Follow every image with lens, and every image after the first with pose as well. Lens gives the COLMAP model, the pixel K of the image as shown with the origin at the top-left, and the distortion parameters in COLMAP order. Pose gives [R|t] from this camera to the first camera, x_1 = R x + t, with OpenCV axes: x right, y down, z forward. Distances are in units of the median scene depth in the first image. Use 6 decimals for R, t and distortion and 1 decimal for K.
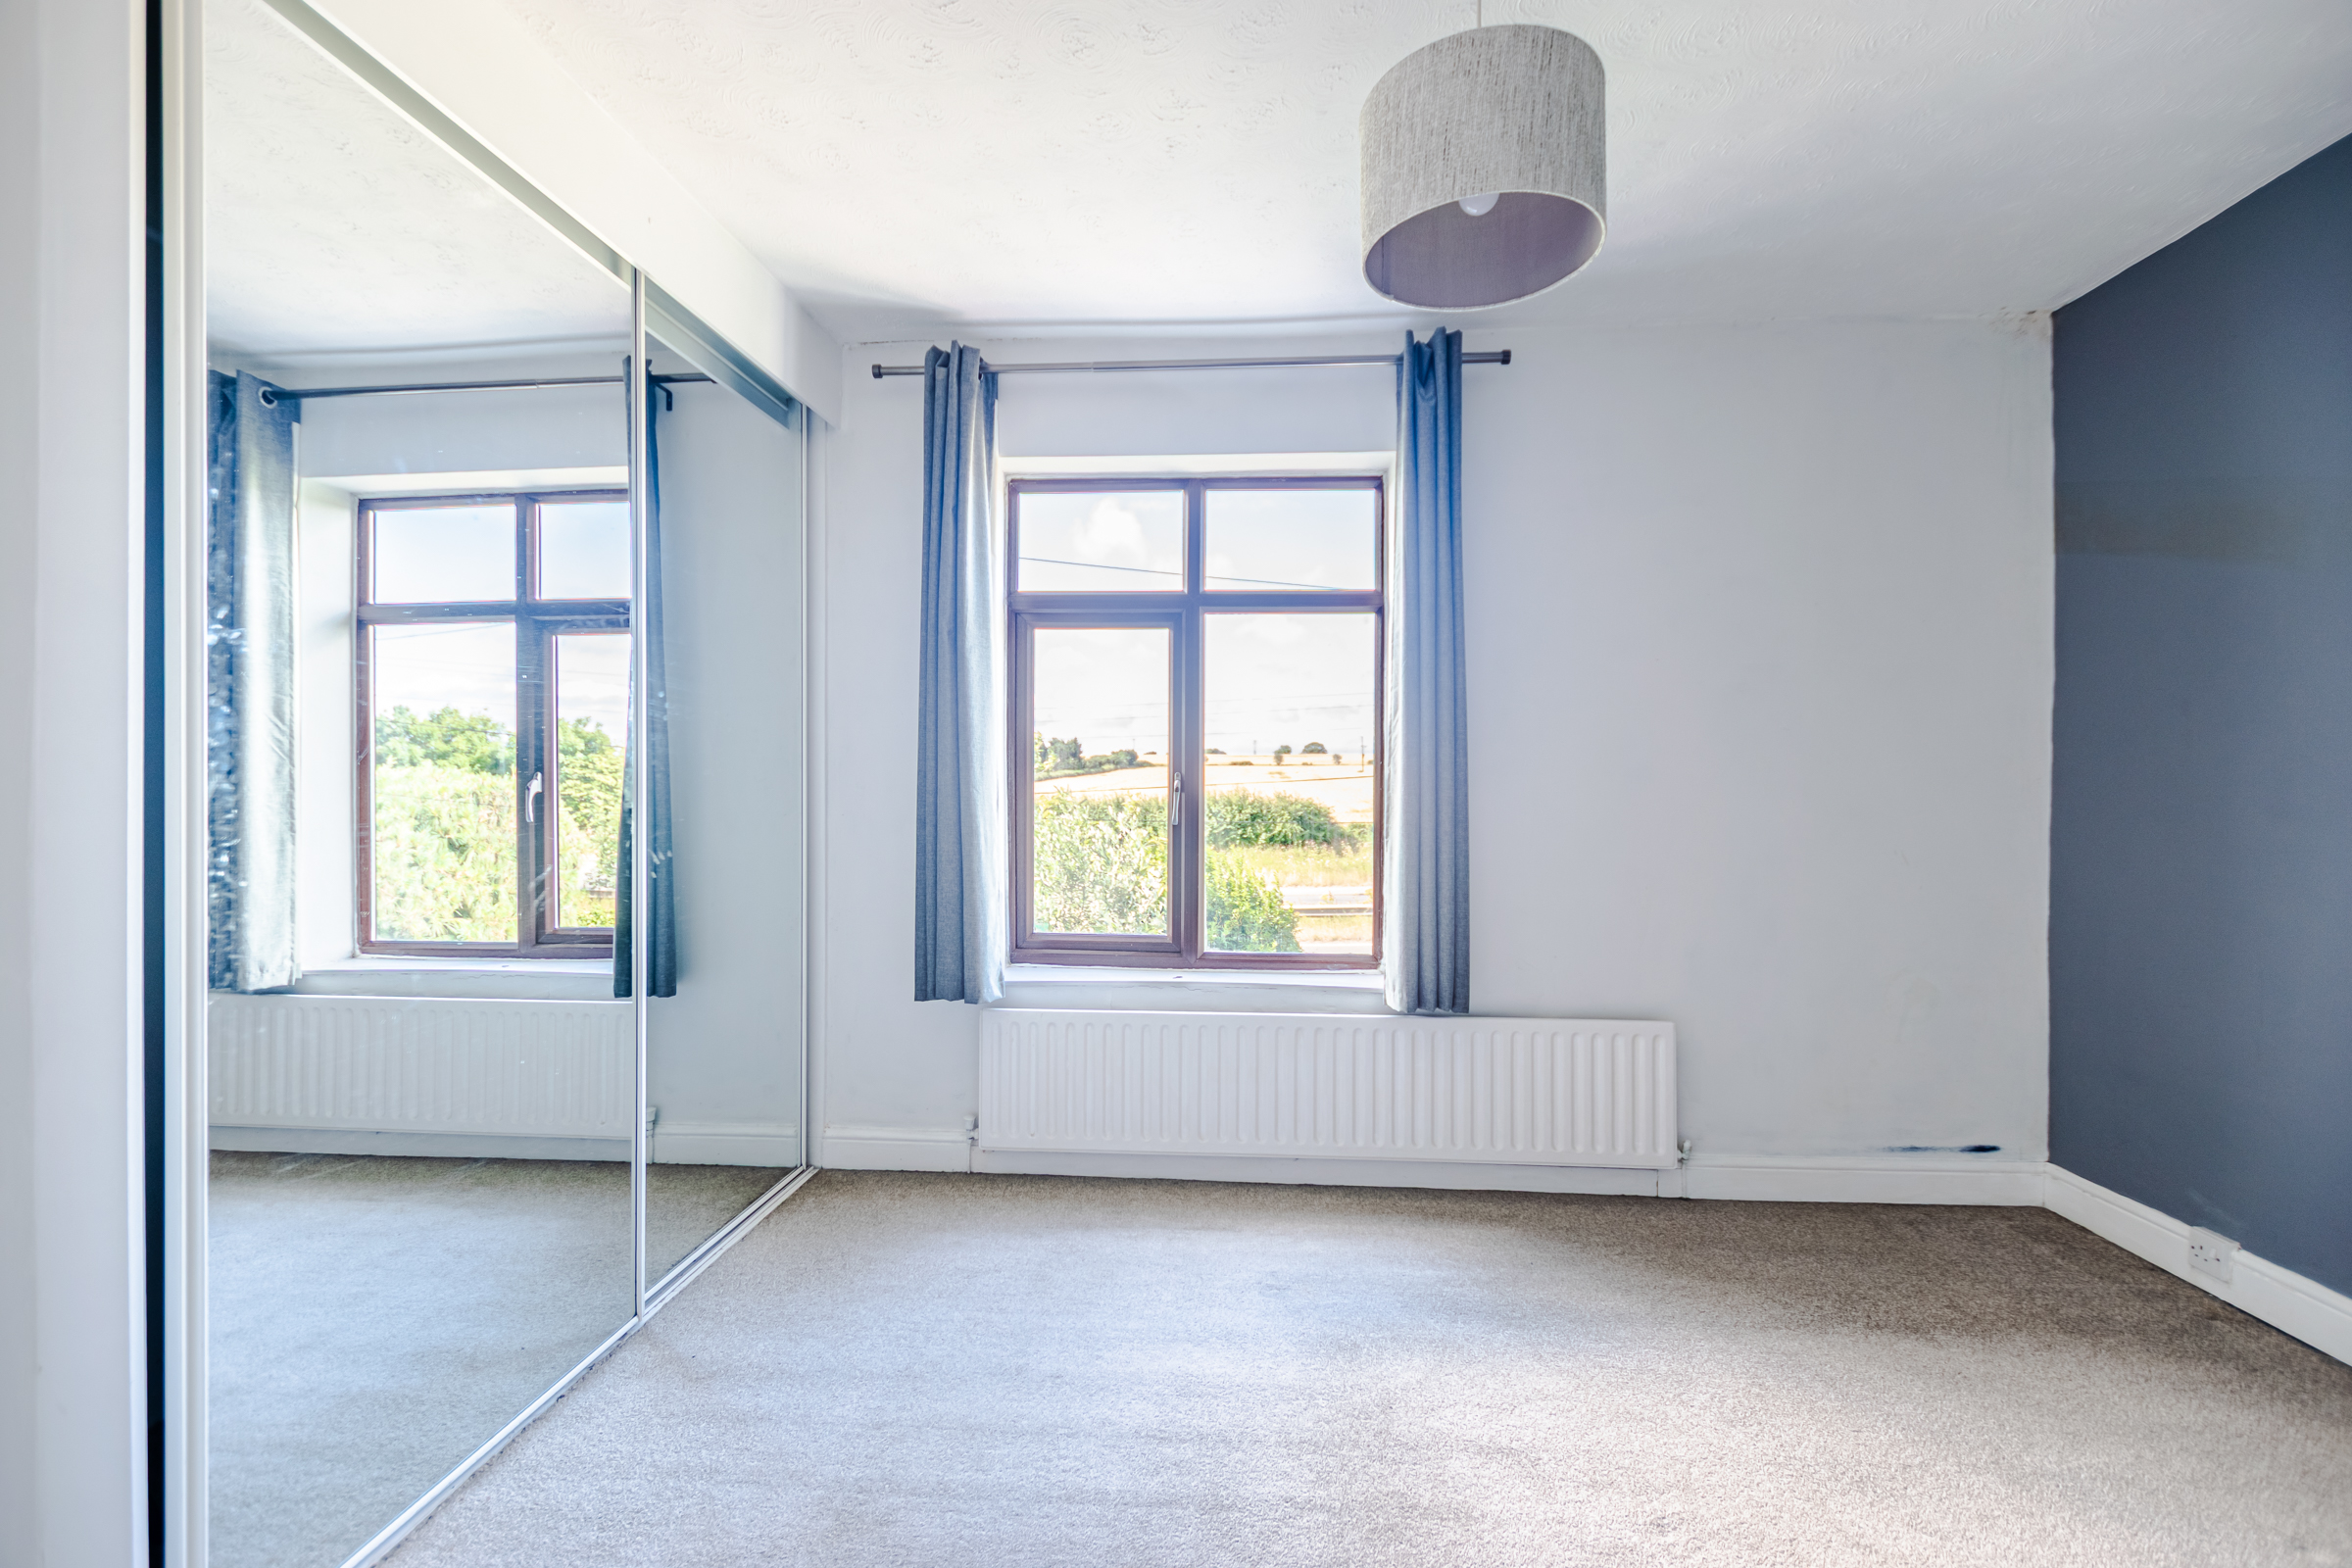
lens RADIAL K [[1021.2, 0, 1177.1], [0, 1021.2, 787.0], [0, 0, 1]] dist [0.003316, -0.000997]
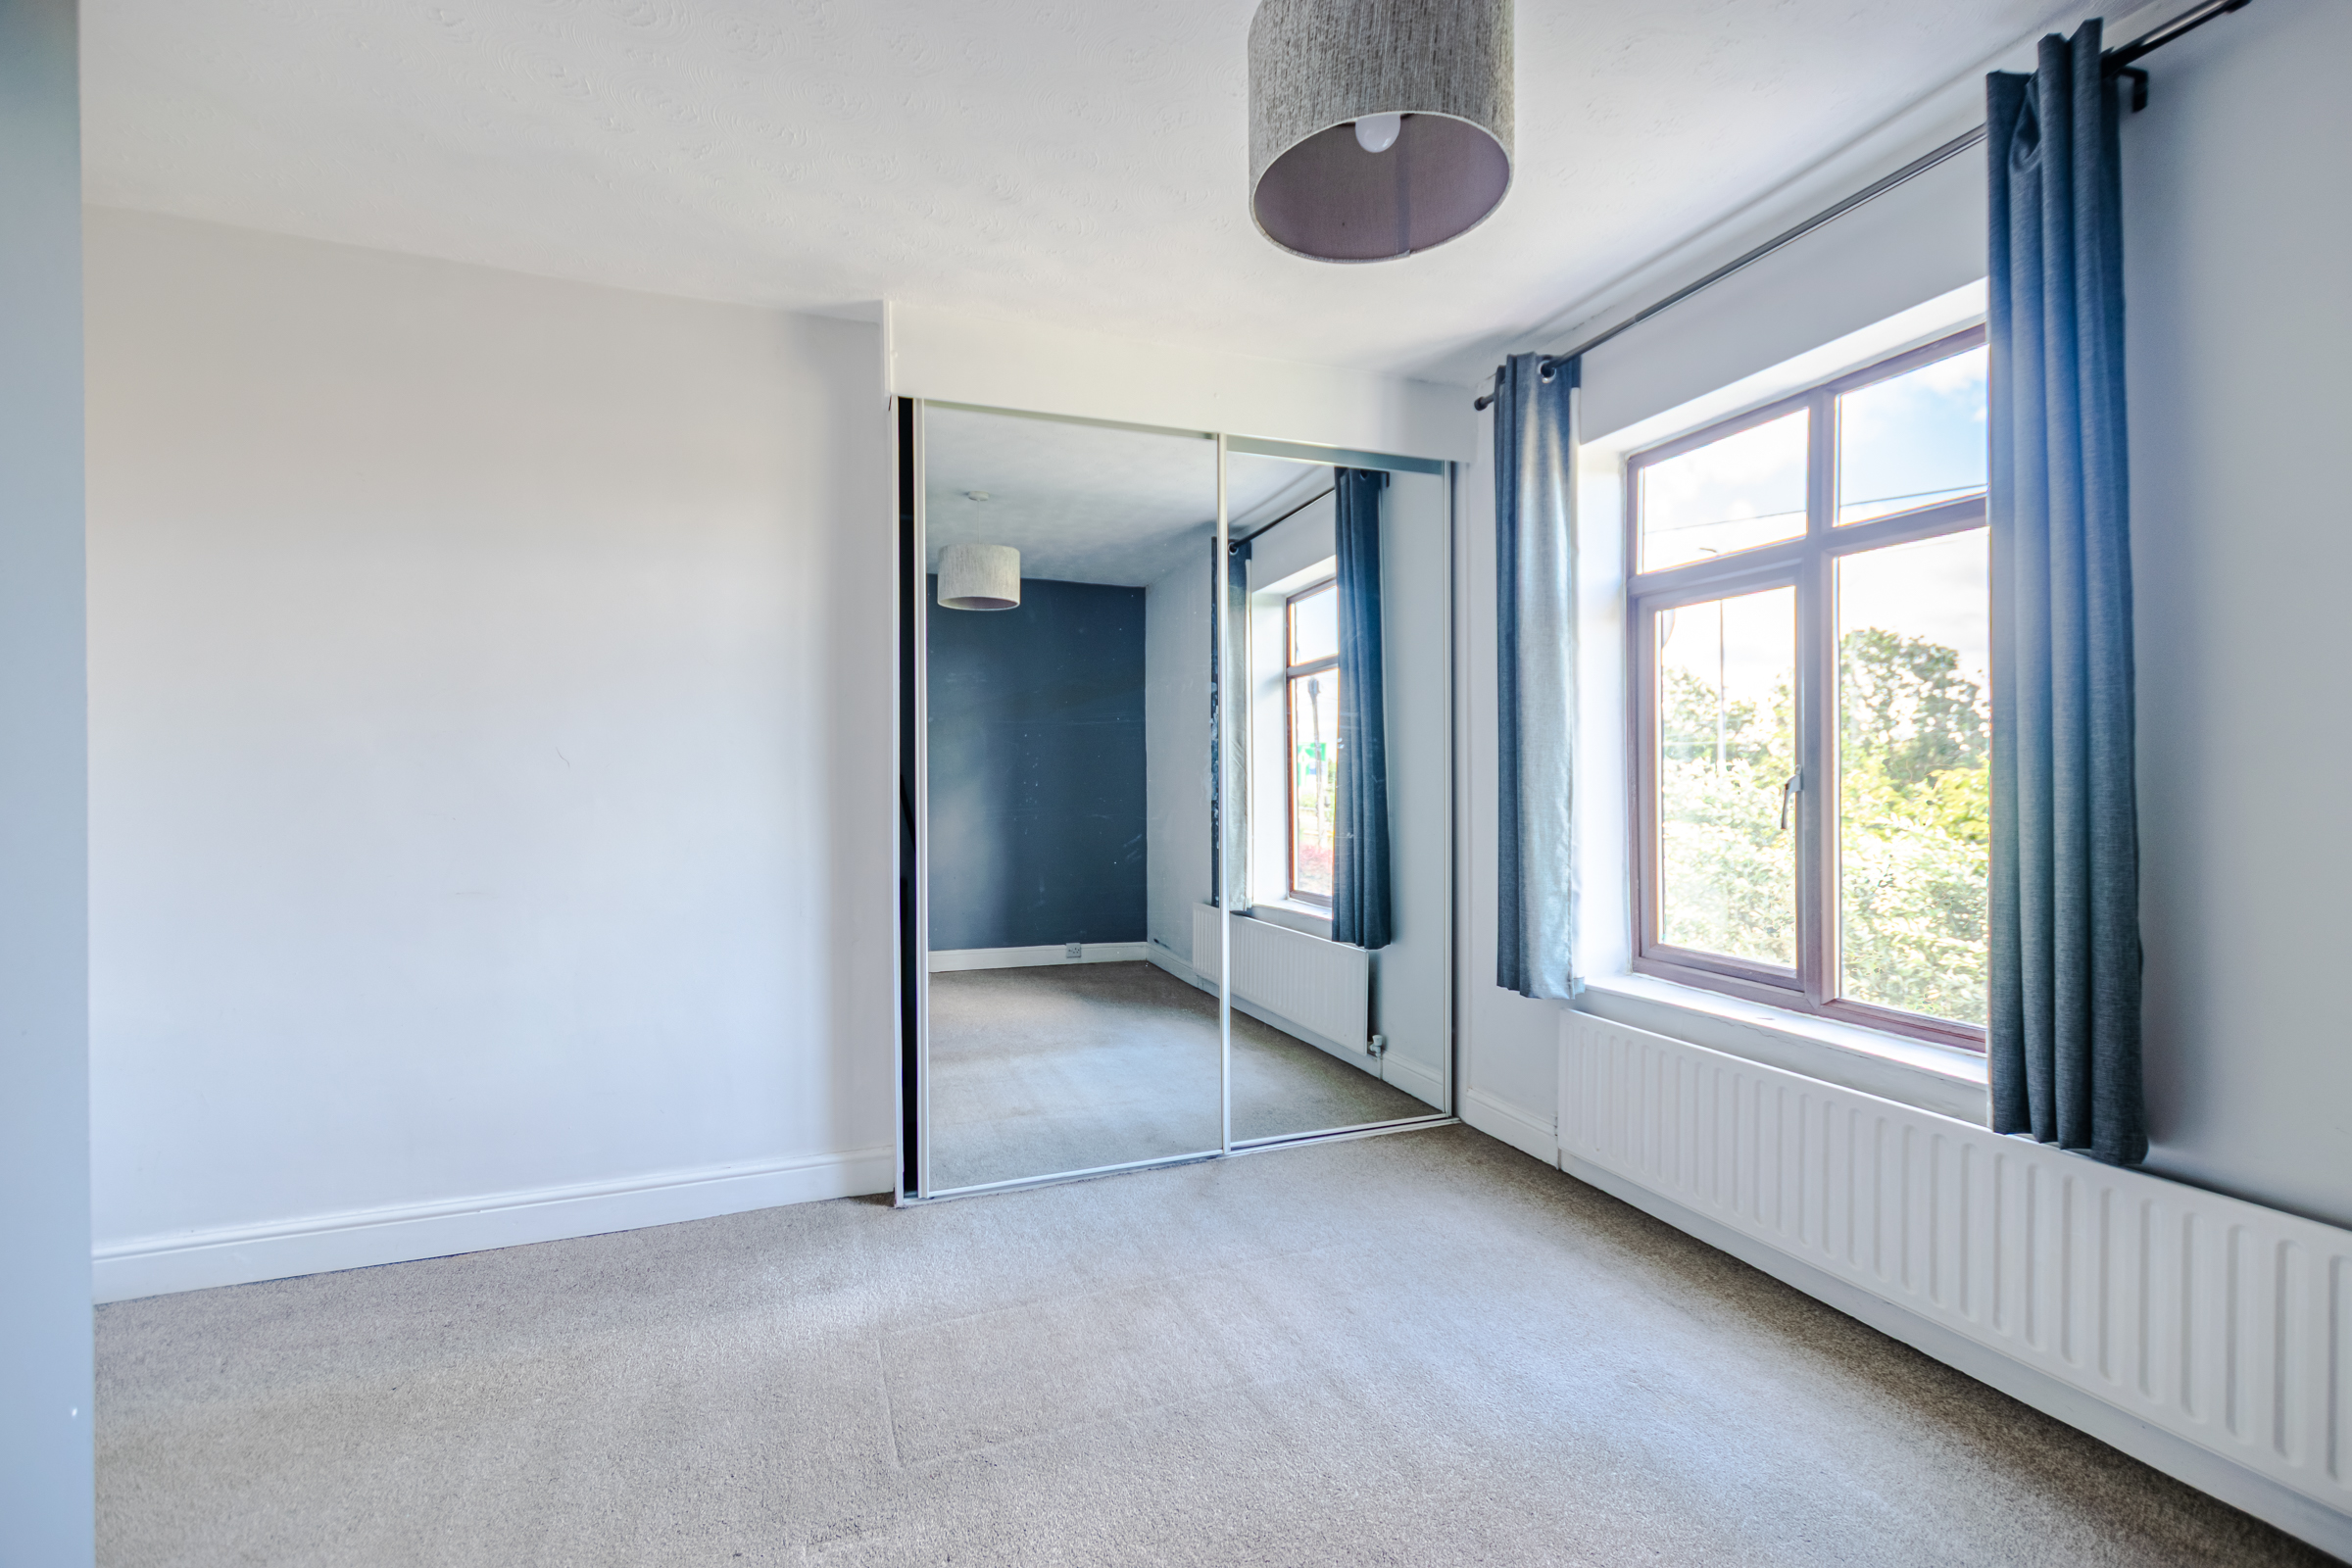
lens RADIAL K [[1021.2, 0, 1180.8], [0, 1021.2, 791.9], [0, 0, 1]] dist [0.003316, -0.000997]
pose [[0.413887, 0.000493, -0.910328, 0.563115], [0.003742, 0.999990, 0.002242, 0.003342], [0.910321, -0.004334, 0.413881, 0.252935]]
